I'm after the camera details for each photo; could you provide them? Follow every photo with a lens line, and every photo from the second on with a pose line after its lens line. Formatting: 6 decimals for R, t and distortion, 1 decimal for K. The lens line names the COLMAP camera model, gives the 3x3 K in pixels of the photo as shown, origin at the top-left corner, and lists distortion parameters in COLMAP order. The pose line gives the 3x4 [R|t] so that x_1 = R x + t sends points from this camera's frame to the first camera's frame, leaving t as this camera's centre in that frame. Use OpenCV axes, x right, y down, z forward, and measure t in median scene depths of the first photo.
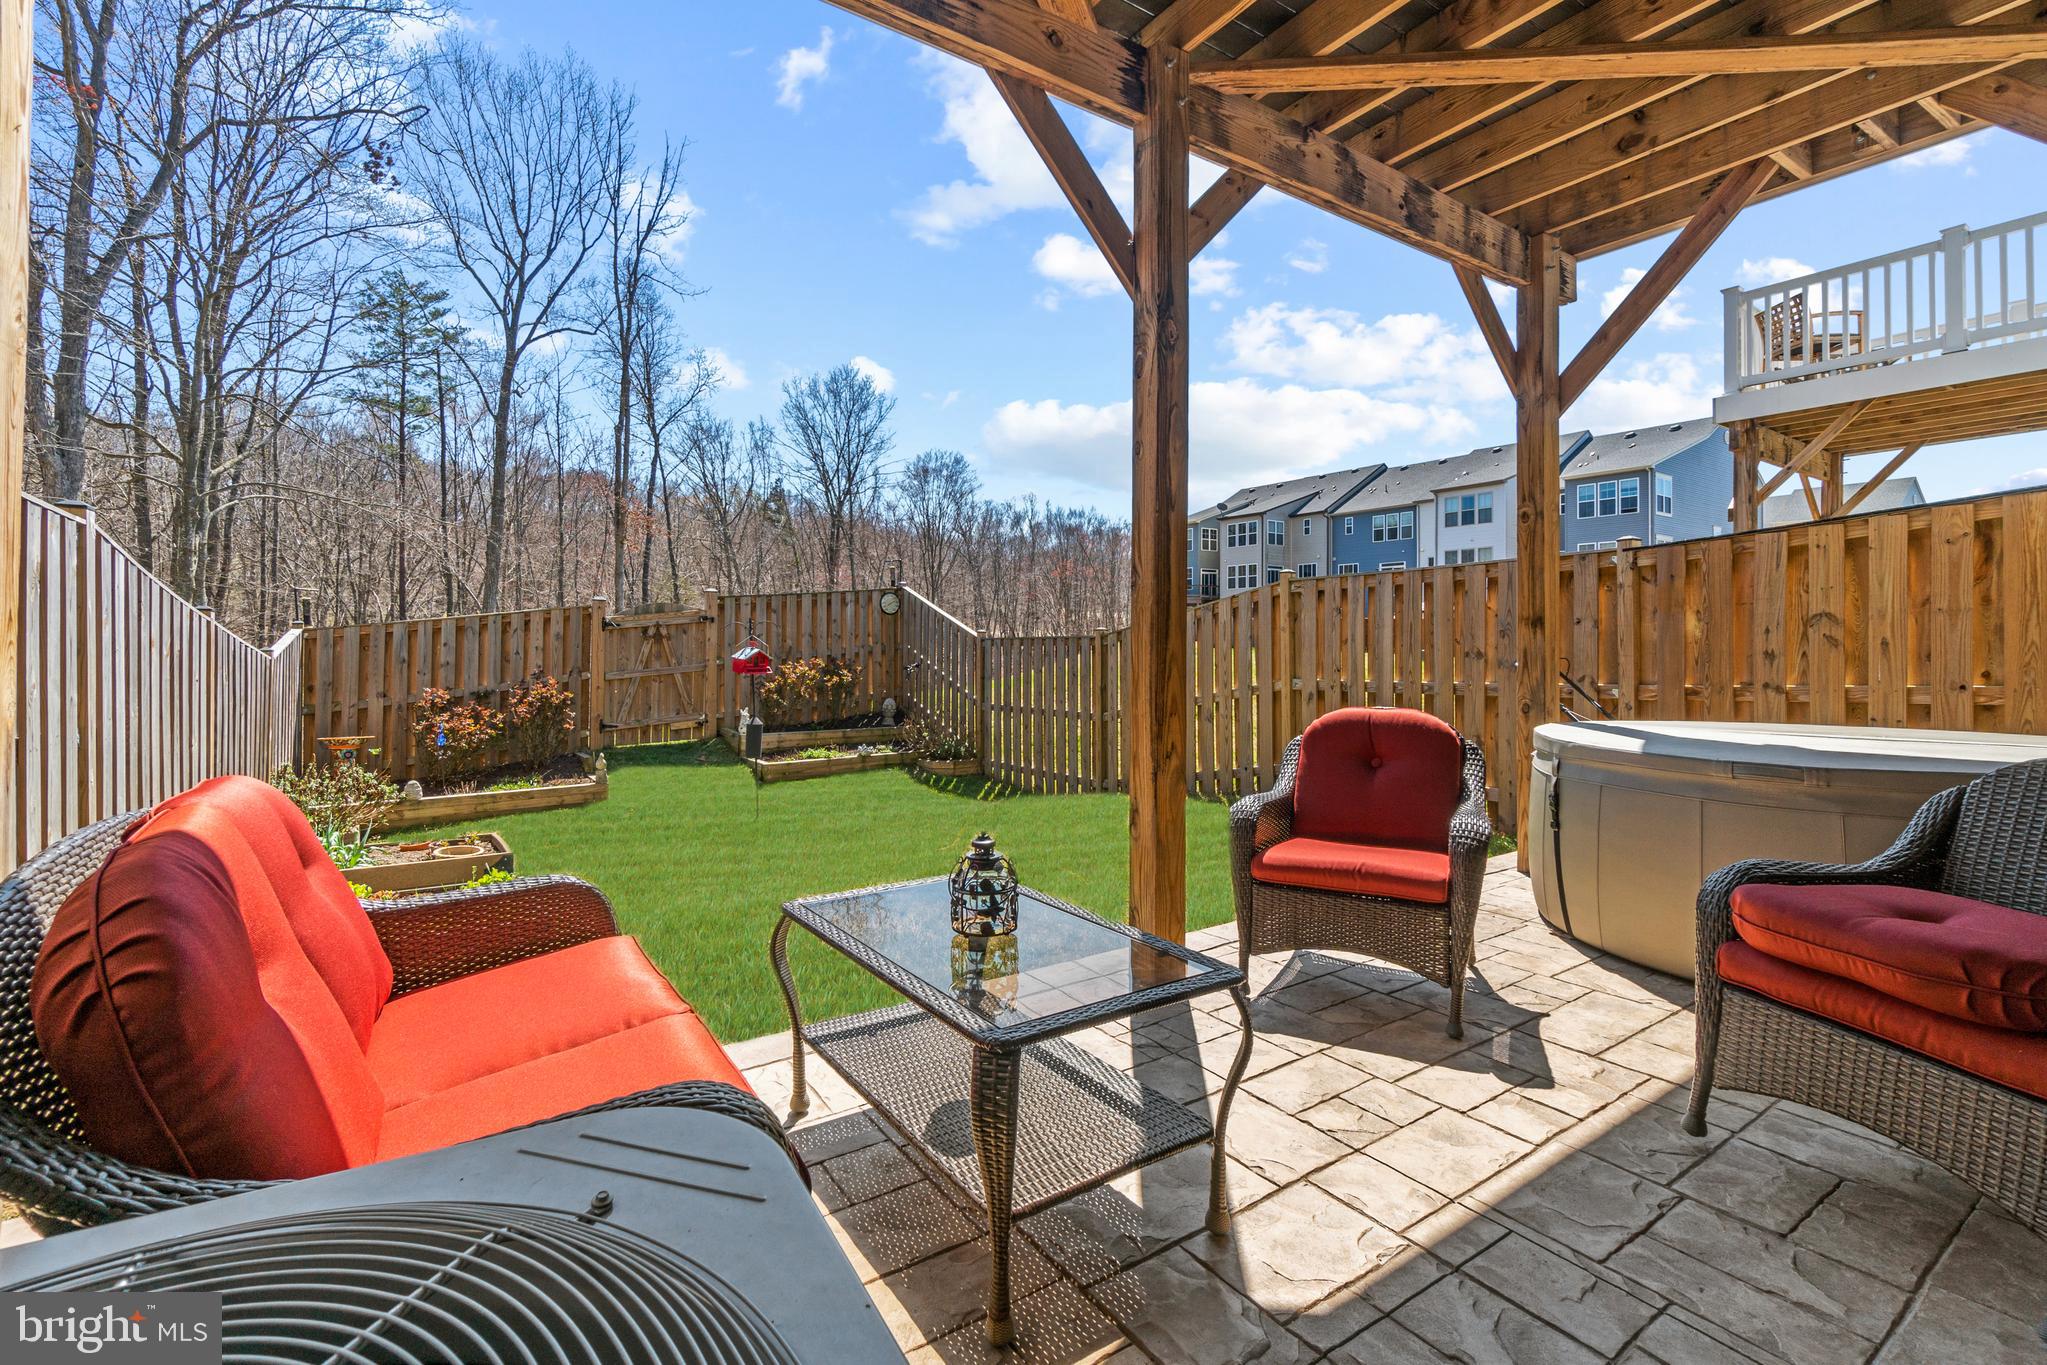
lens RADIAL K [[883.1, 0, 1018.4], [0, 883.1, 676.4], [0, 0, 1]] dist [-0.003303, 0.000279]
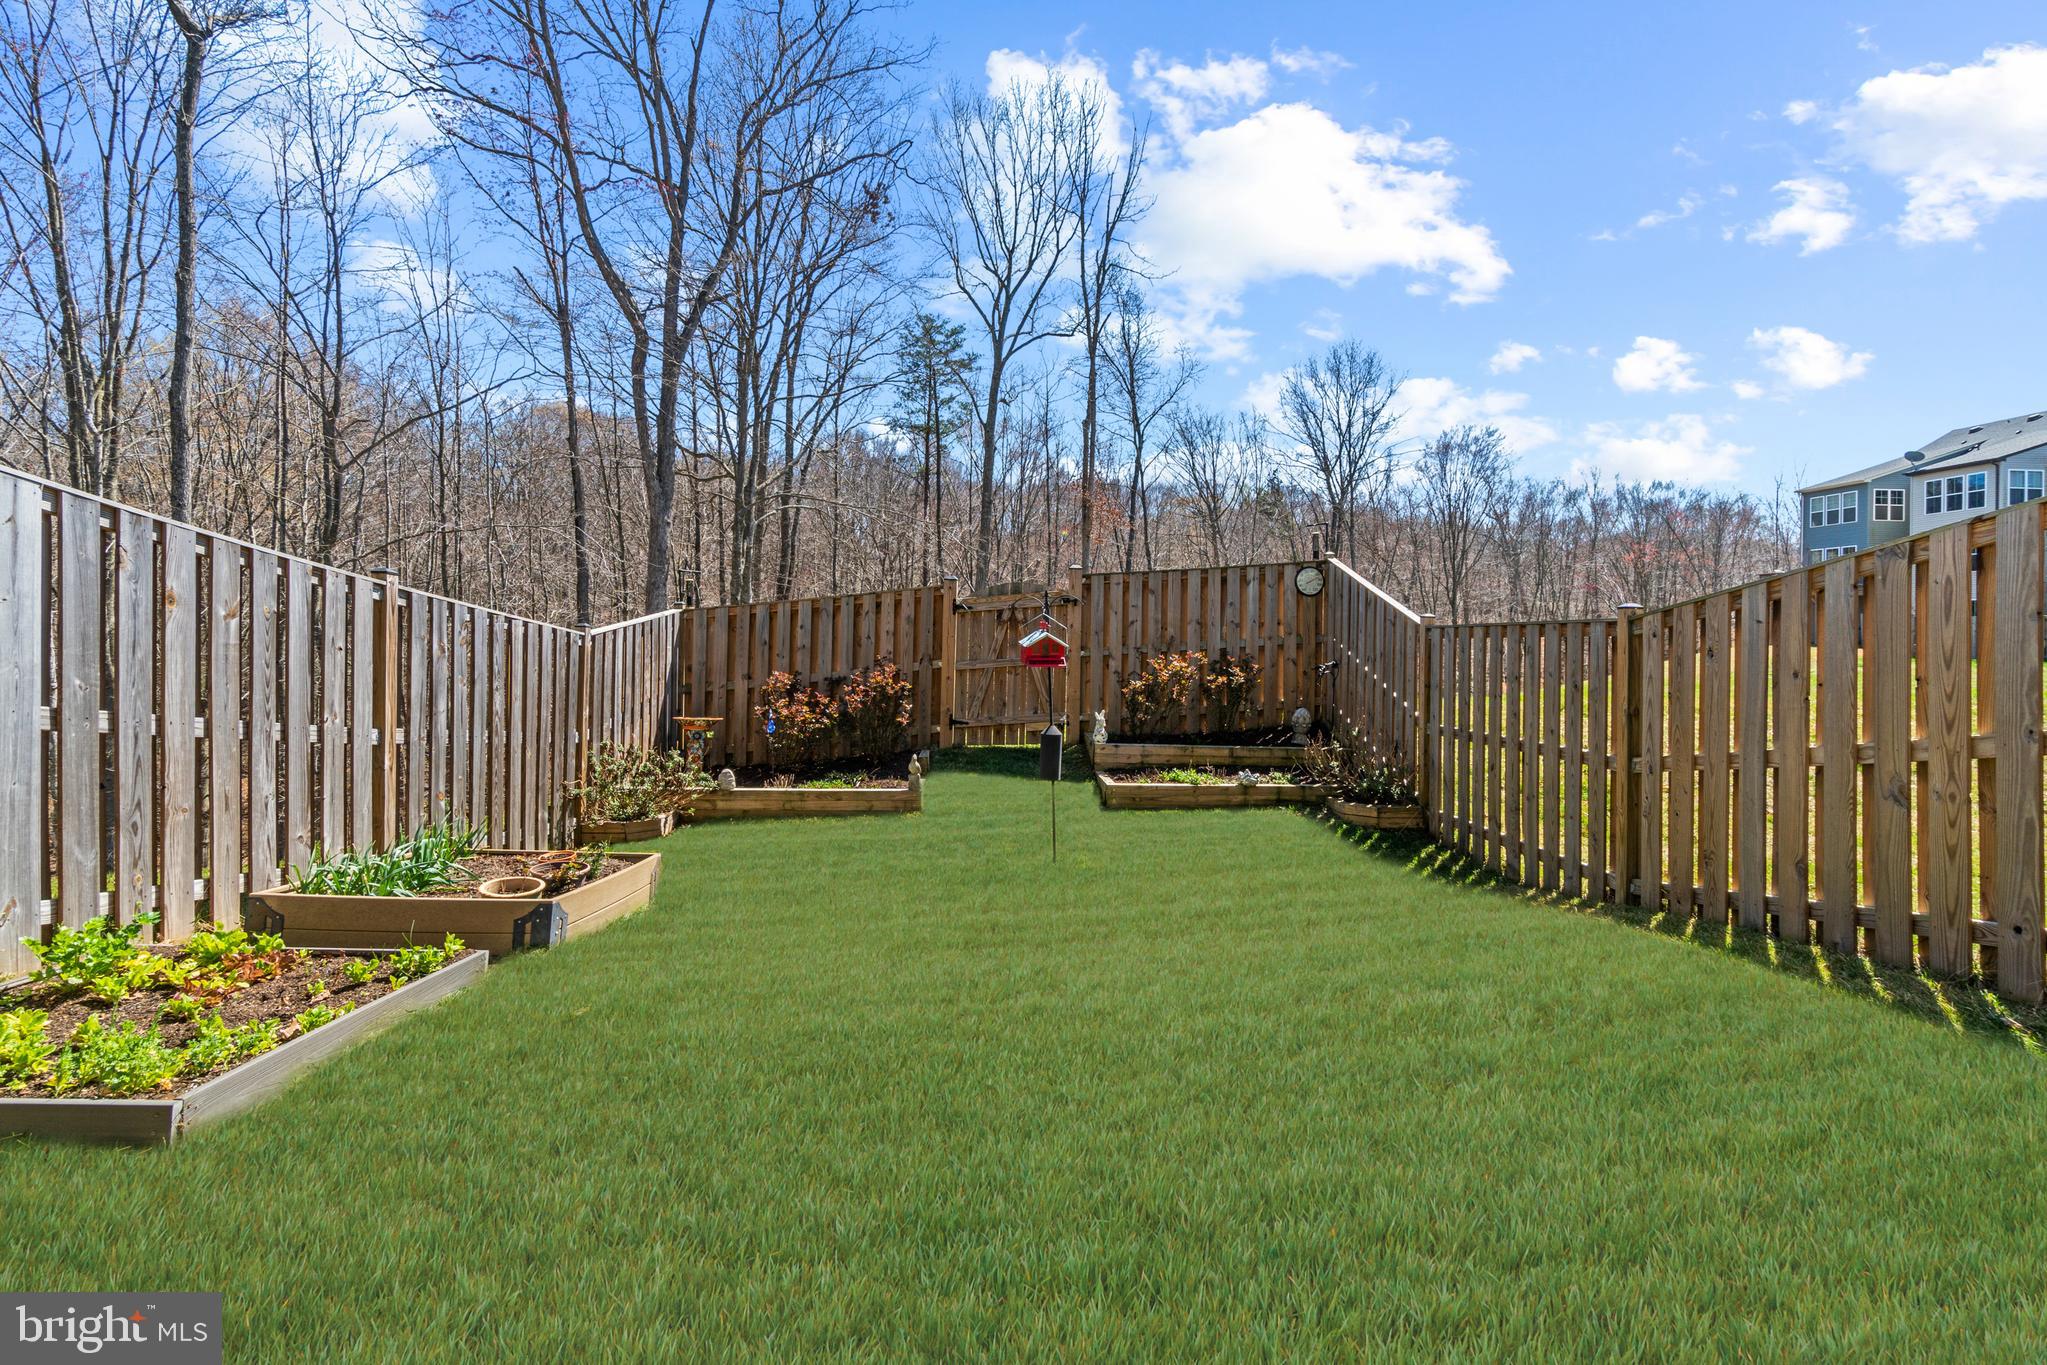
lens RADIAL K [[878.9, 0, 1022.7], [0, 878.9, 643.8], [0, 0, 1]] dist [-0.003804, -0.000480]
pose [[0.843730, 0.017431, -0.536485, 0.055654], [-0.037190, 0.998969, -0.026032, -0.001540], [0.535478, 0.041916, 0.843508, 0.270652]]
